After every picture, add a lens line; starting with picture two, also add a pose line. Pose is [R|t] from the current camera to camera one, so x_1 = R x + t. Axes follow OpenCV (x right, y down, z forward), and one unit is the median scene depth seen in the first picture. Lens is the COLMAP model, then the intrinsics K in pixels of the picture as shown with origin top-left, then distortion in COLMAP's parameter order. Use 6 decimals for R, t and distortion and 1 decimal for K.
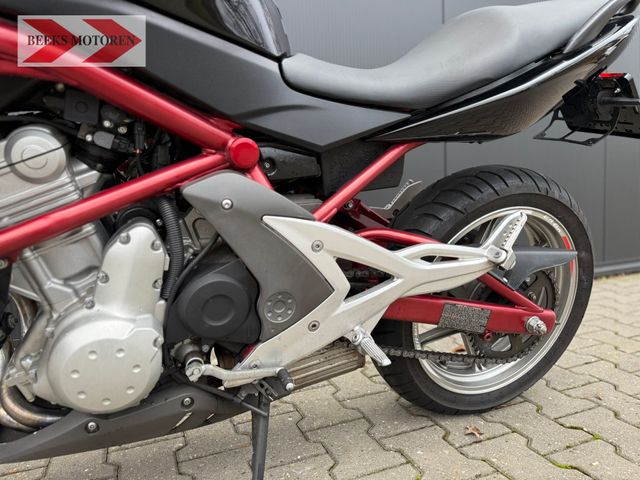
lens RADIAL K [[441.0, 0, 320.0], [0, 441.0, 240.0], [0, 0, 1]] dist [0.006573, -0.006534]
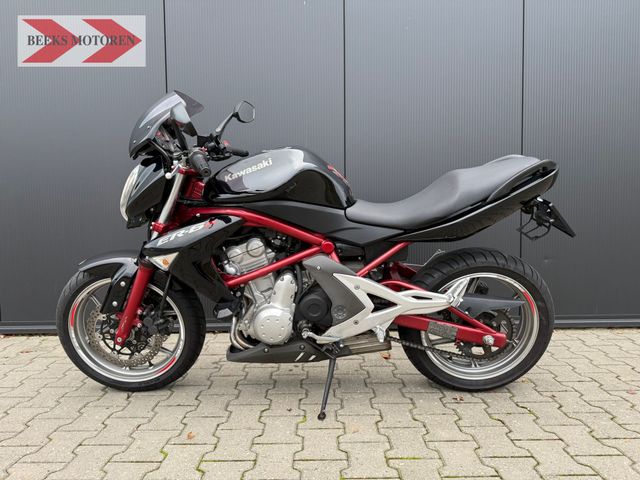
lens RADIAL K [[441.0, 0, 320.0], [0, 441.0, 240.0], [0, 0, 1]] dist [0.006573, -0.006534]
pose [[0.926415, 0.051870, -0.372915, 0.666534], [-0.064268, 0.997714, -0.020883, -0.173797], [0.370979, 0.043313, 0.927631, -1.236832]]
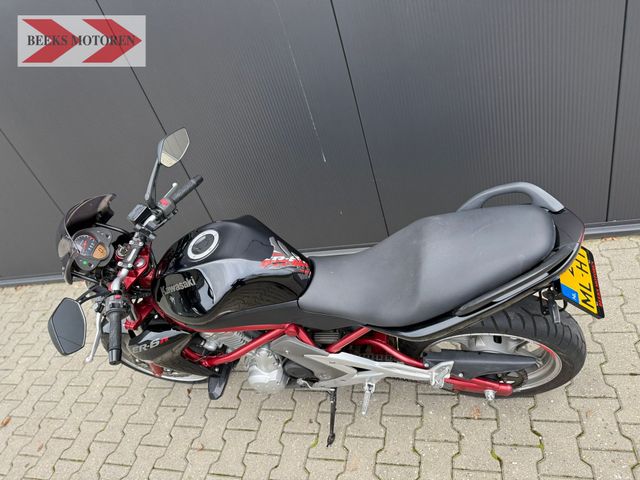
lens RADIAL K [[441.0, 0, 320.0], [0, 441.0, 240.0], [0, 0, 1]] dist [0.006573, -0.006534]
pose [[0.800334, 0.174688, -0.573541, 1.088160], [0.191589, 0.831940, 0.520739, -1.634088], [0.568119, -0.526649, 0.632362, -0.089973]]
